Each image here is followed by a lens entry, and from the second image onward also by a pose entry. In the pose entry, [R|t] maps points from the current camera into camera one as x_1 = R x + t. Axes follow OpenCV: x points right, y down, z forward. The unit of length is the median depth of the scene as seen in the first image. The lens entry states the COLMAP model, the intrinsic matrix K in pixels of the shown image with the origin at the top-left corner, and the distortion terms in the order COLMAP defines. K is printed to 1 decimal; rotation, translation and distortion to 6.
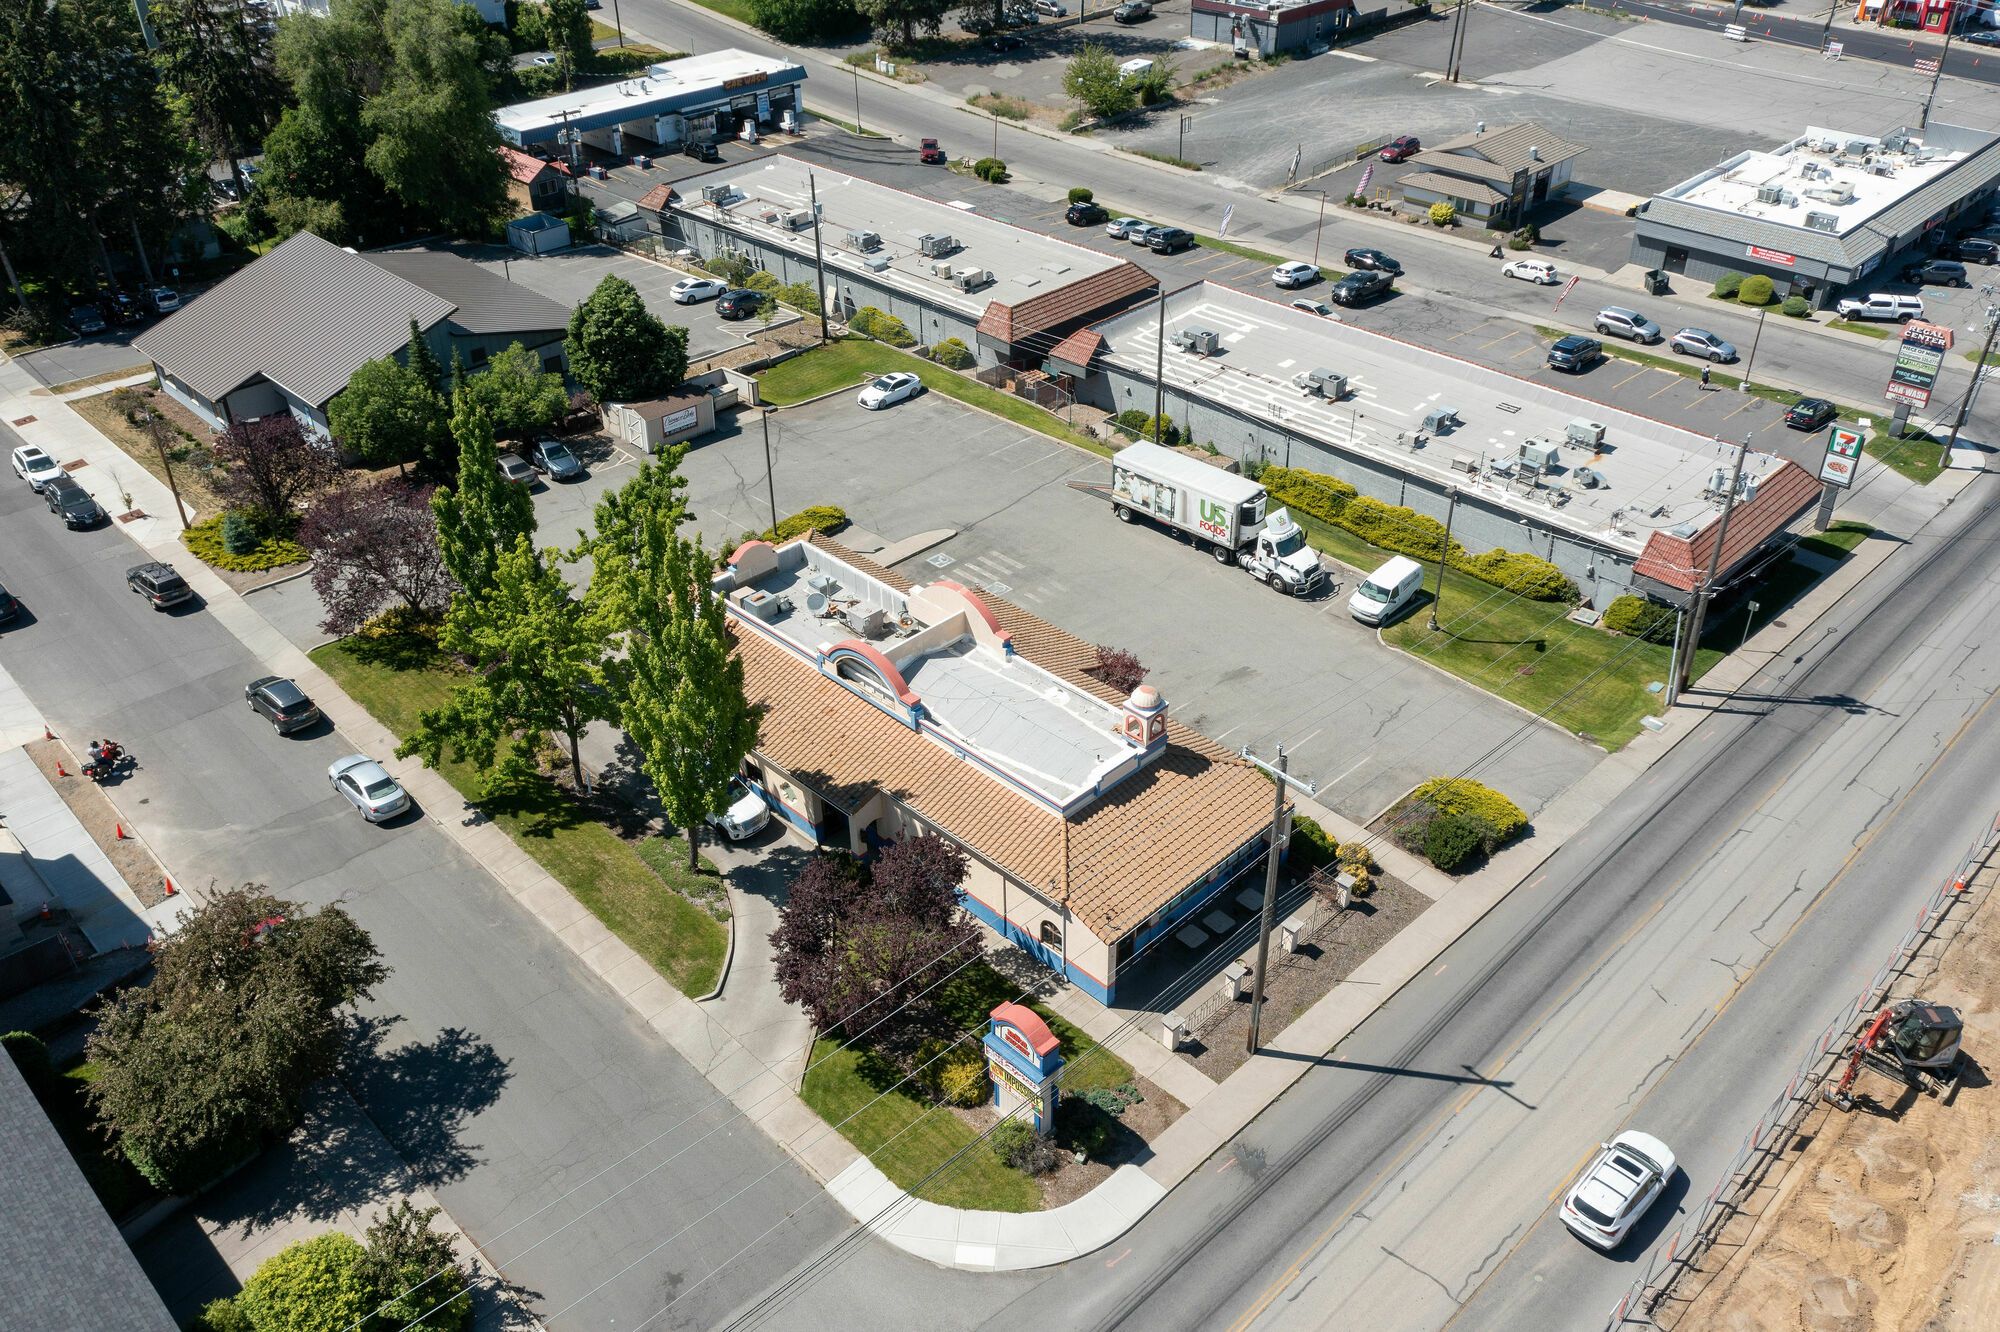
lens RADIAL K [[1579.1, 0, 1000.0], [0, 1579.1, 666.0], [0, 0, 1]] dist [-0.014361, 0.004872]
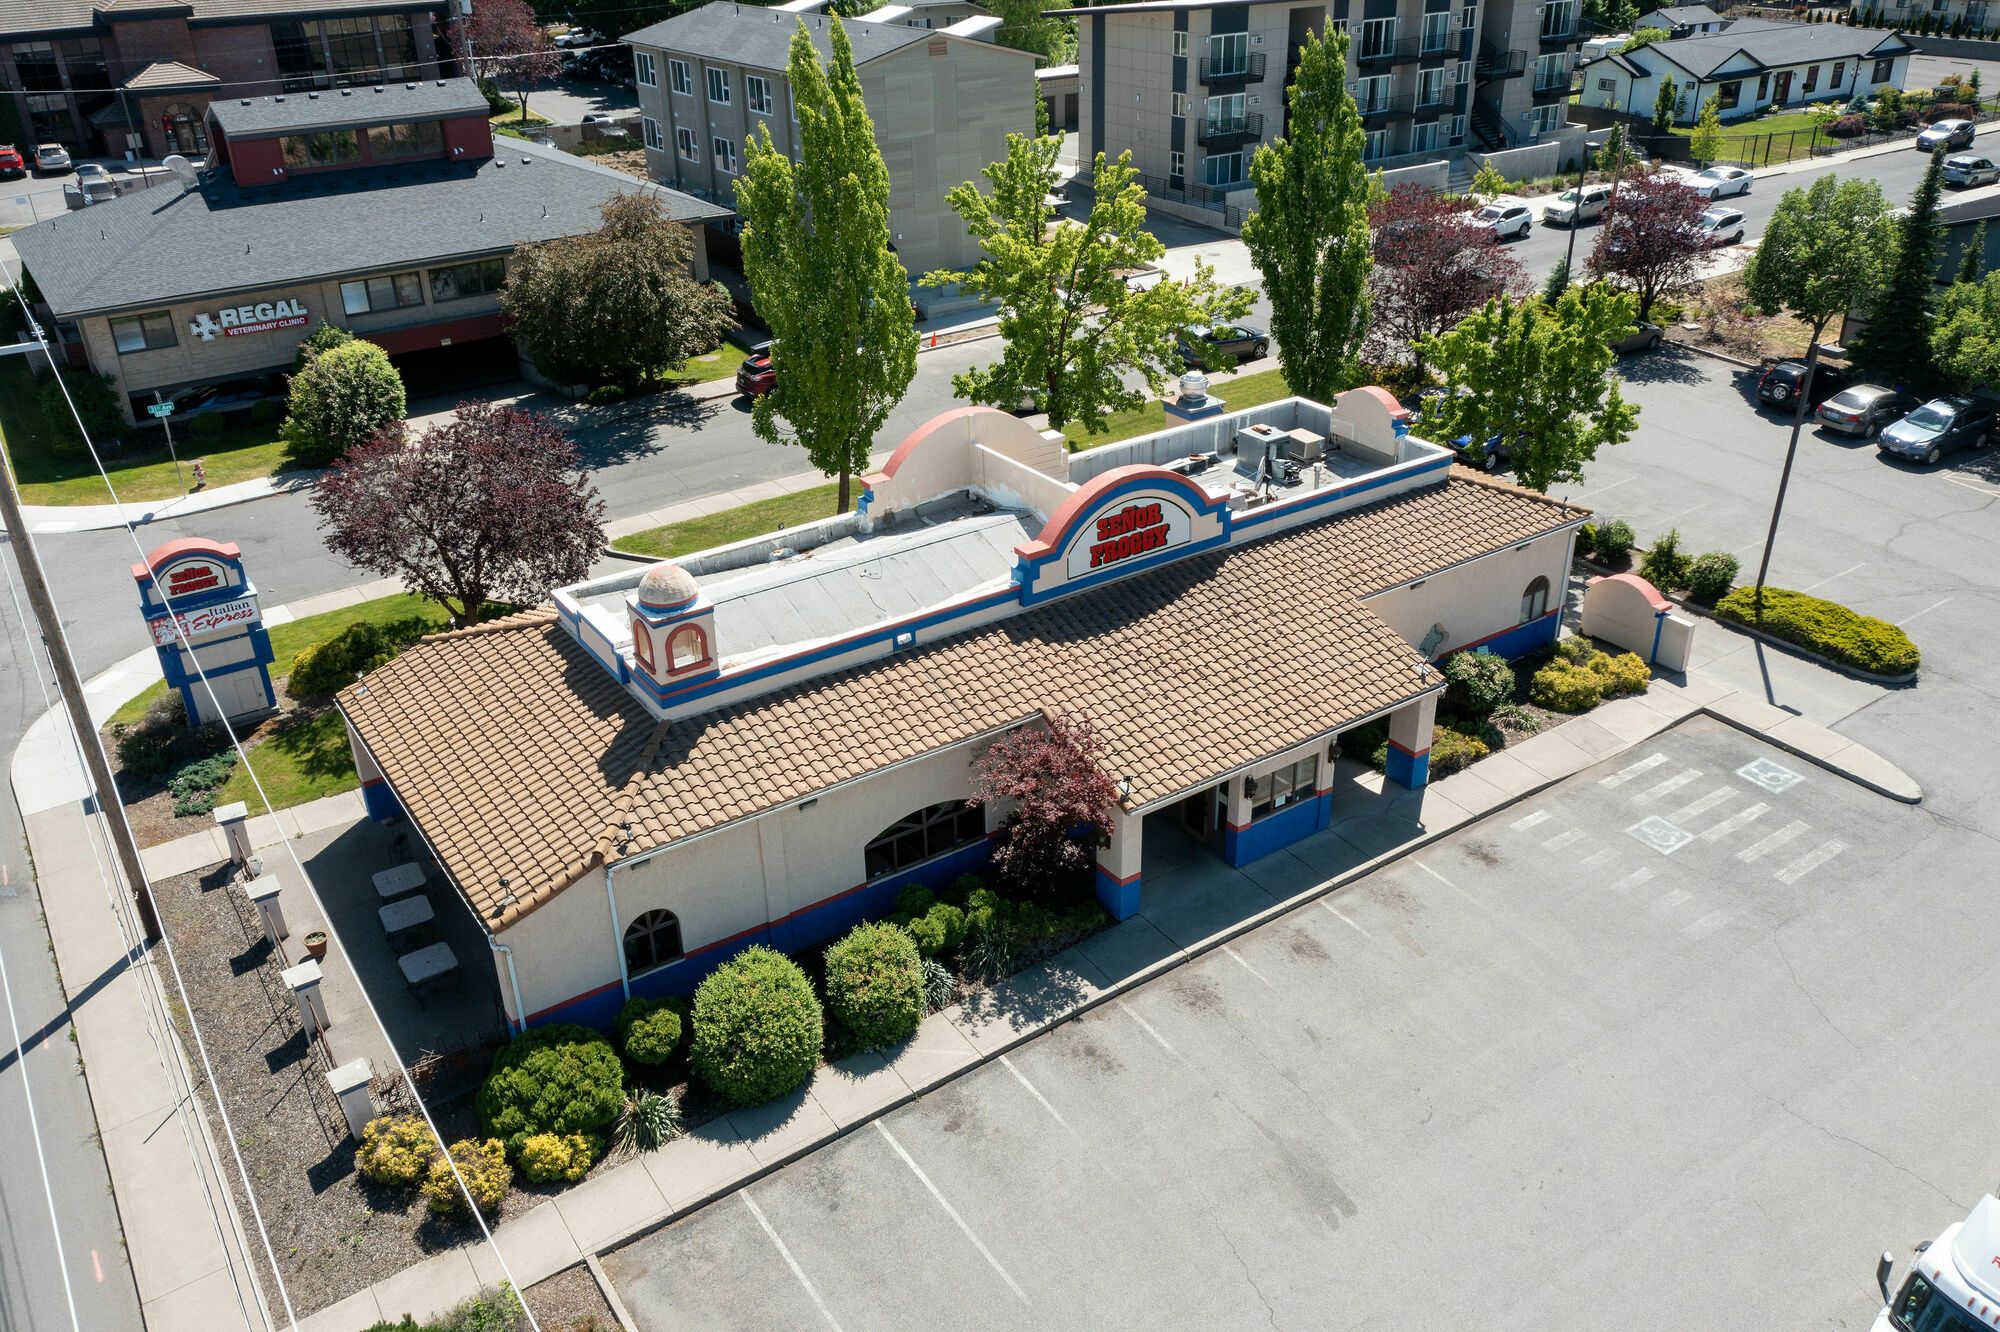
lens RADIAL K [[1579.1, 0, 1000.0], [0, 1579.1, 666.0], [0, 0, 1]] dist [-0.014361, 0.004872]
pose [[-0.182949, 0.469192, -0.863938, 0.429656], [-0.530479, 0.692751, 0.488557, -0.219438], [0.827721, 0.547682, 0.122159, 0.851801]]
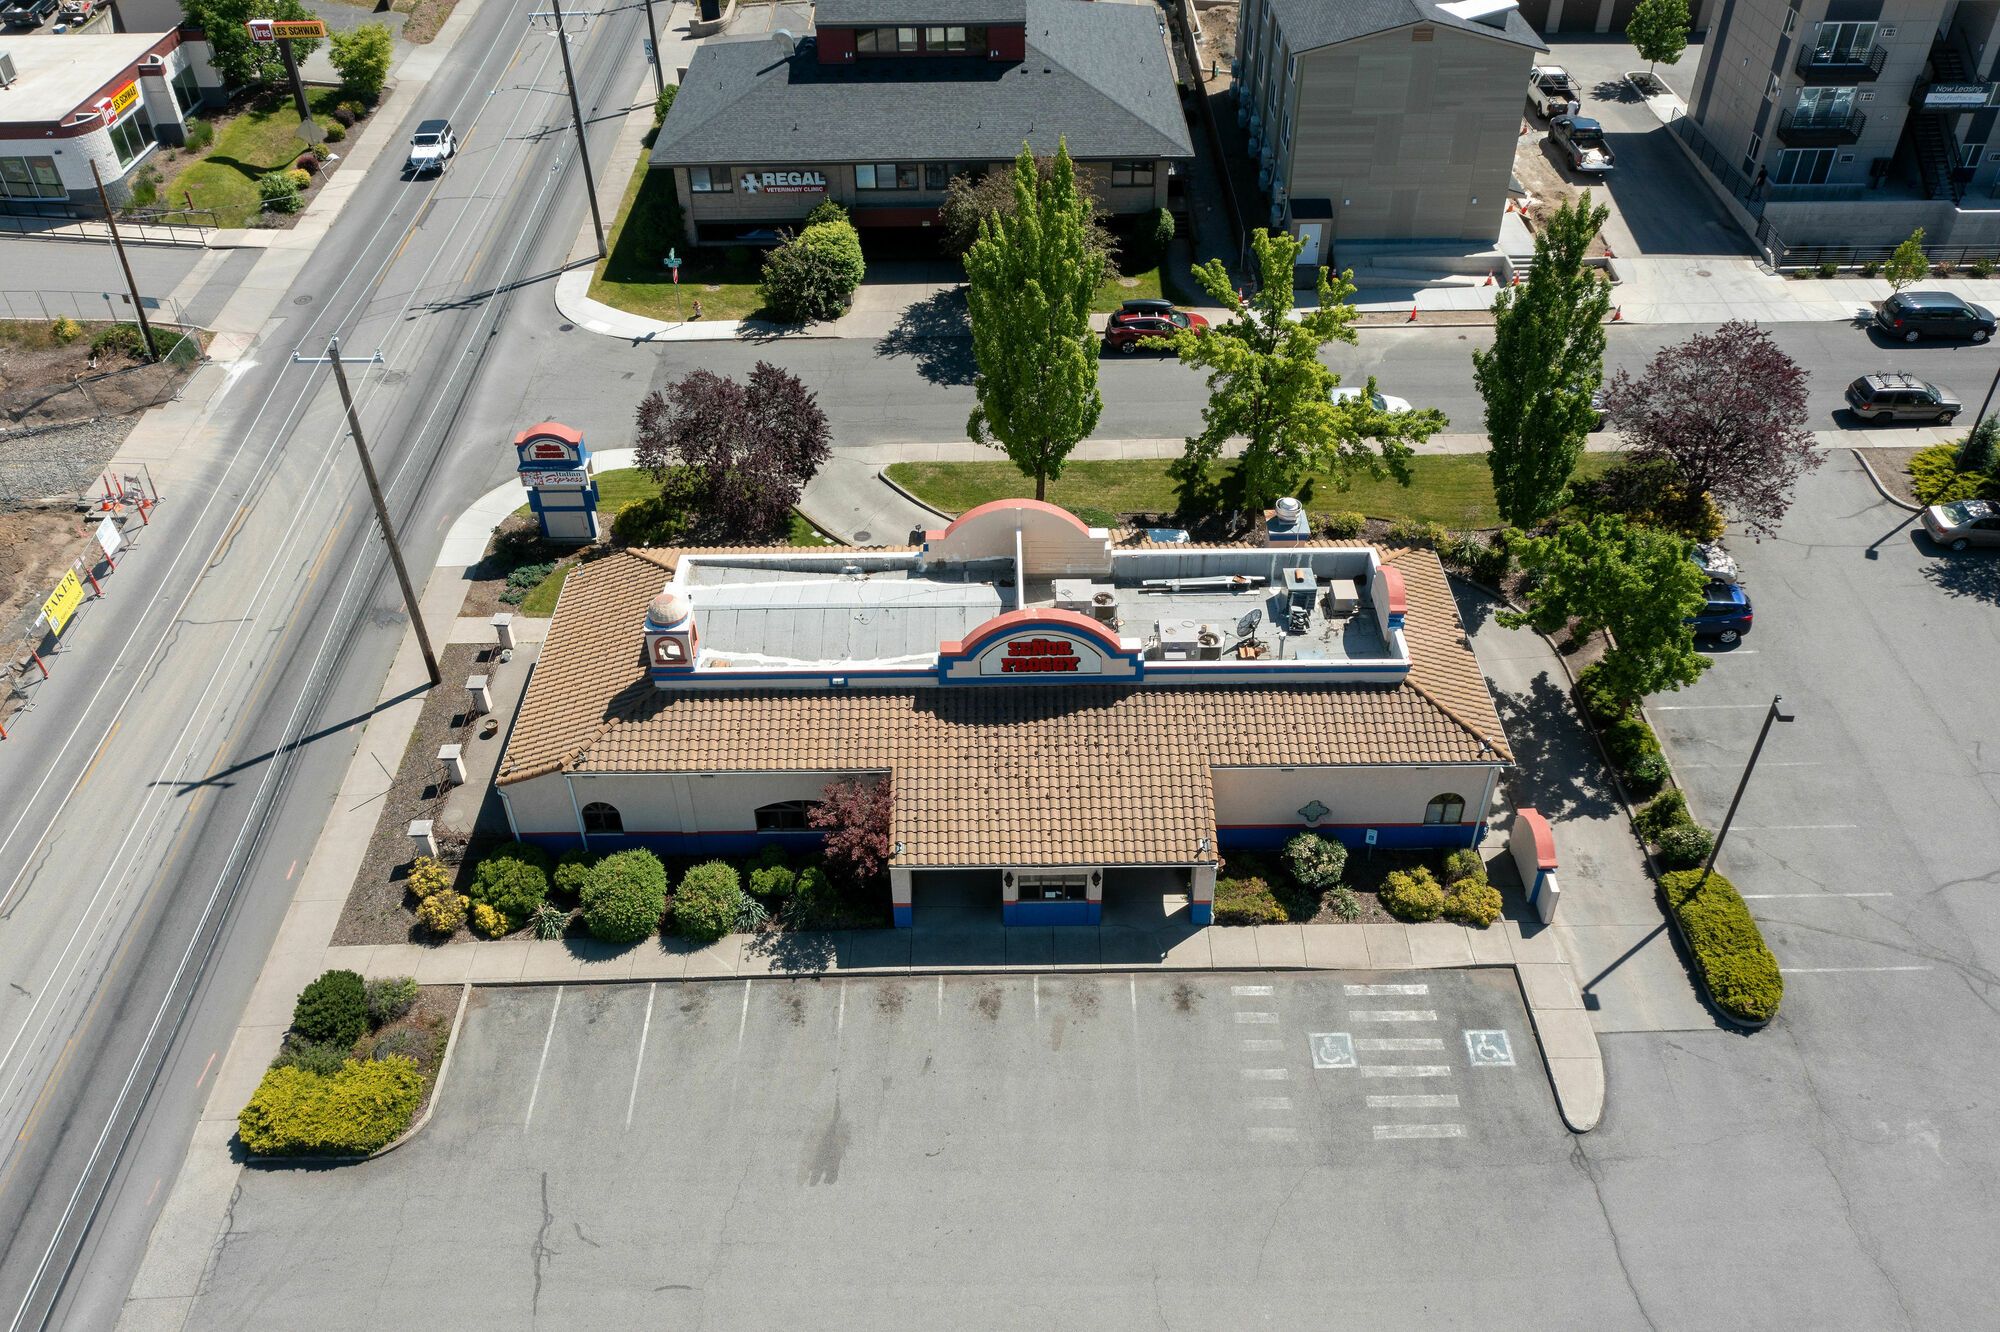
lens RADIAL K [[1579.1, 0, 1000.0], [0, 1579.1, 666.0], [0, 0, 1]] dist [-0.014361, 0.004872]
pose [[-0.703008, 0.468000, -0.535496, 0.330065], [-0.379824, 0.389511, 0.839056, -0.554001], [0.601260, 0.793257, -0.096072, 0.977209]]
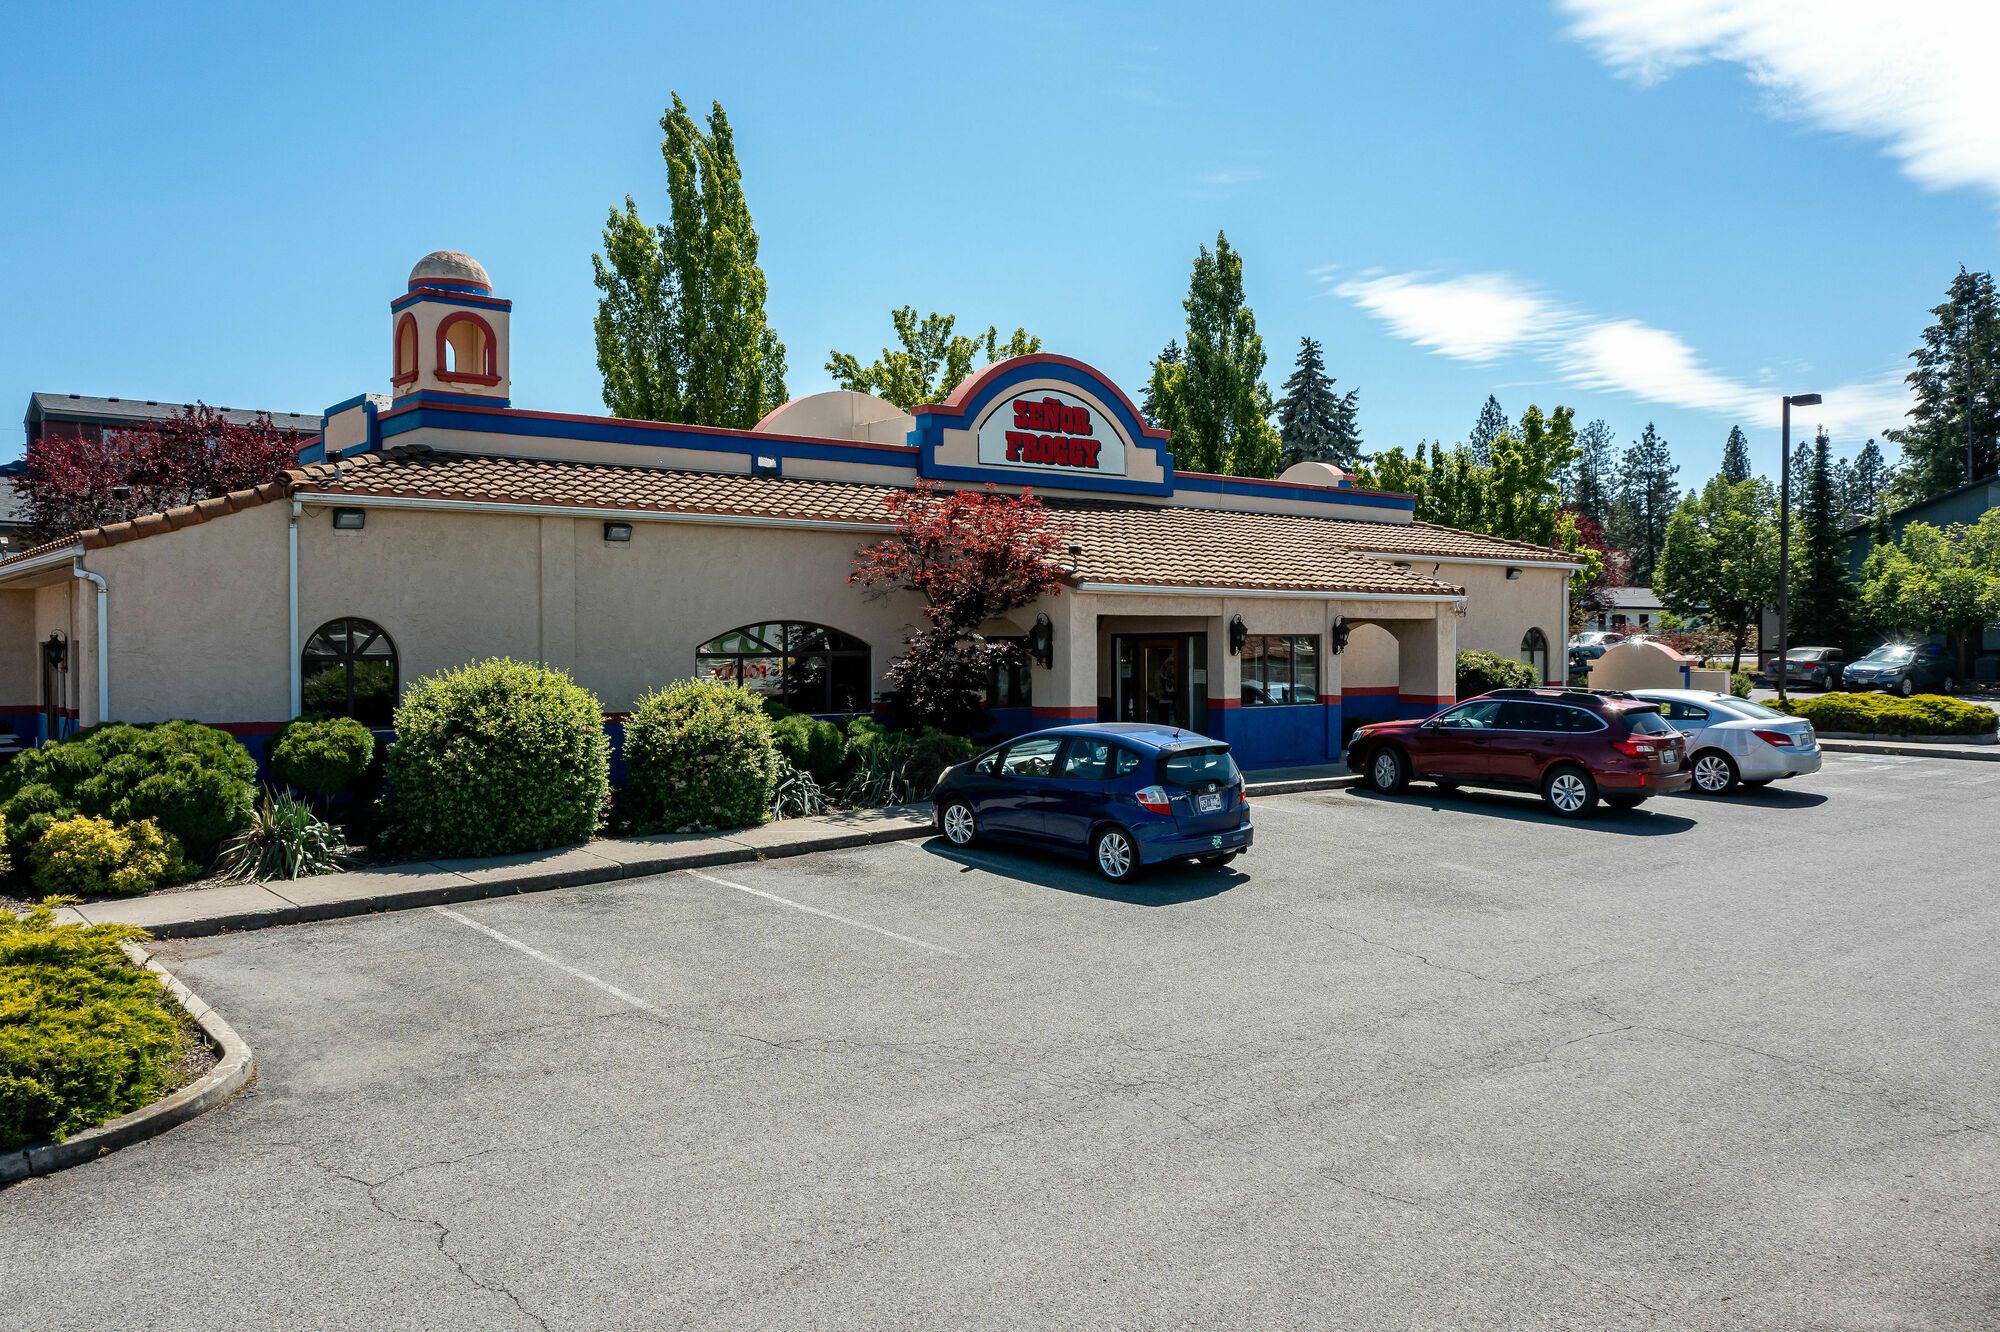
lens RADIAL K [[1579.1, 0, 1000.0], [0, 1579.1, 666.0], [0, 0, 1]] dist [-0.014361, 0.004872]
pose [[-0.099915, 0.025868, -0.994660, 0.374149], [-0.552514, 0.829932, 0.077085, -0.003550], [0.827494, 0.557265, -0.068630, 0.971505]]
